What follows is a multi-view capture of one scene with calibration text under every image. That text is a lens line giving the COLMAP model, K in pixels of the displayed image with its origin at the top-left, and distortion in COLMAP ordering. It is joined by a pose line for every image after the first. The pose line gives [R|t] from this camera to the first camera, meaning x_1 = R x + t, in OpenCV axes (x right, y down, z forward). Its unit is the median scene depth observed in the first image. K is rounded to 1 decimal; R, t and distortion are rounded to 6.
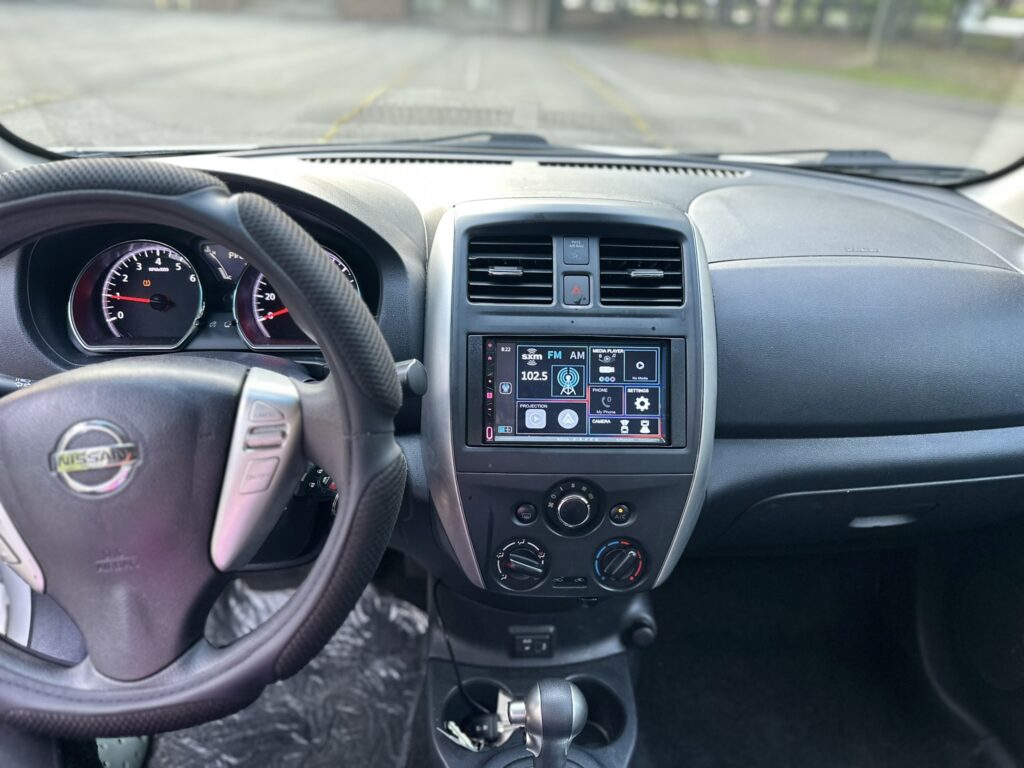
lens RADIAL K [[741.0, 0, 513.0], [0, 741.0, 396.7], [0, 0, 1]] dist [-0.004906, -0.026806]
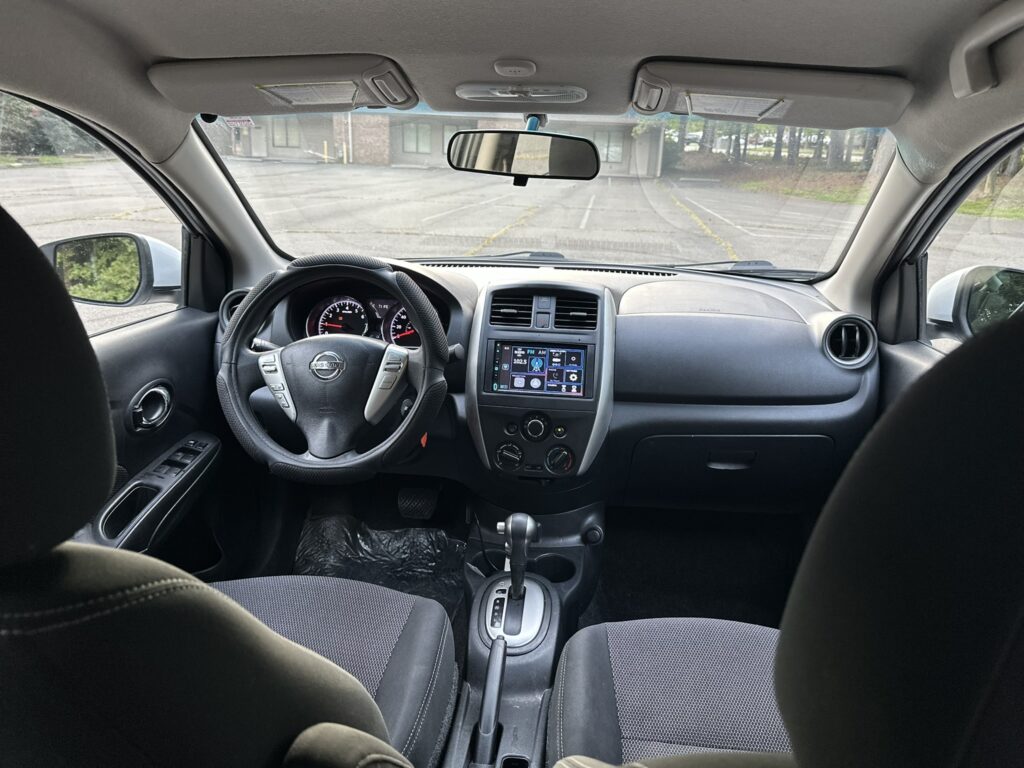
lens RADIAL K [[711.0, 0, 512.0], [0, 711.0, 384.0], [0, 0, 1]] dist [0.004352, -0.007473]
pose [[0.986465, 0.034705, -0.160259, 0.319384], [-0.062285, 0.983399, -0.170429, 0.364109], [0.151684, 0.178104, 0.972250, -0.883641]]
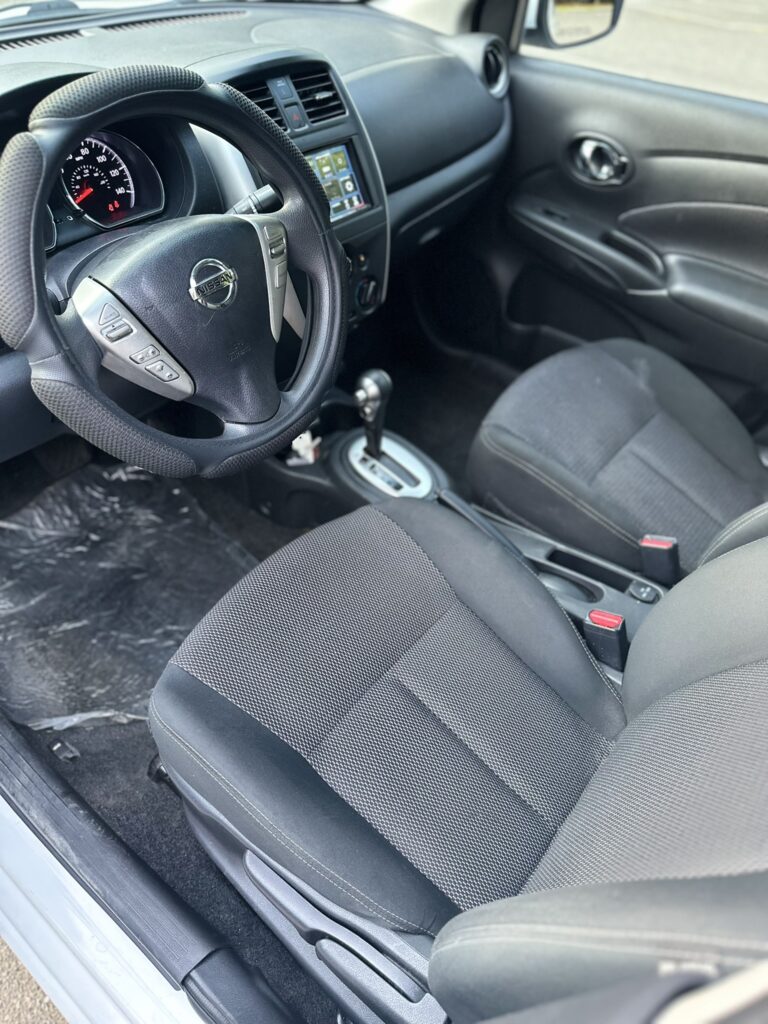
lens RADIAL K [[741.0, 0, 384.0], [0, 741.0, 512.0], [0, 0, 1]] dist [-0.004906, -0.026806]
pose [[0.661799, -0.509146, 0.550265, -0.984346], [0.308362, 0.853906, 0.419234, -0.035055], [-0.683326, -0.107768, 0.722116, -0.247446]]
